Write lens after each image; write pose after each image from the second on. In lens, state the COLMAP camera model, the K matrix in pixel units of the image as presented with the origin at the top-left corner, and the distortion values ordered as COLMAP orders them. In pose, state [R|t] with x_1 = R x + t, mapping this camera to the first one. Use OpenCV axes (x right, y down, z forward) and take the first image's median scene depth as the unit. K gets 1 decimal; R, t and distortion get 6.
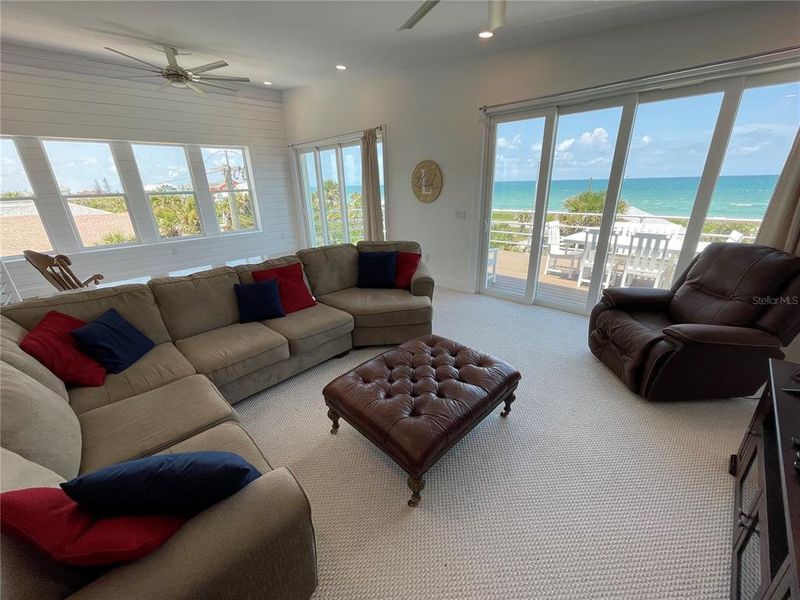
lens RADIAL K [[321.6, 0, 400.0], [0, 321.6, 300.0], [0, 0, 1]] dist [0.000921, -0.000042]
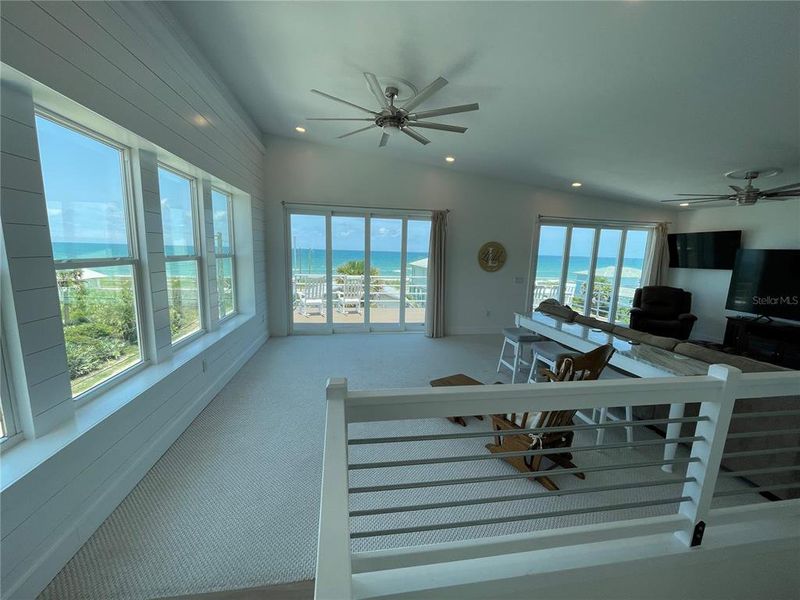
lens RADIAL K [[321.6, 0, 400.0], [0, 321.6, 300.0], [0, 0, 1]] dist [0.000921, -0.000042]
pose [[0.582196, -0.084191, 0.808678, -1.187206], [0.239968, 0.968109, -0.071972, -0.189238], [-0.776829, 0.235959, 0.583833, 0.558299]]
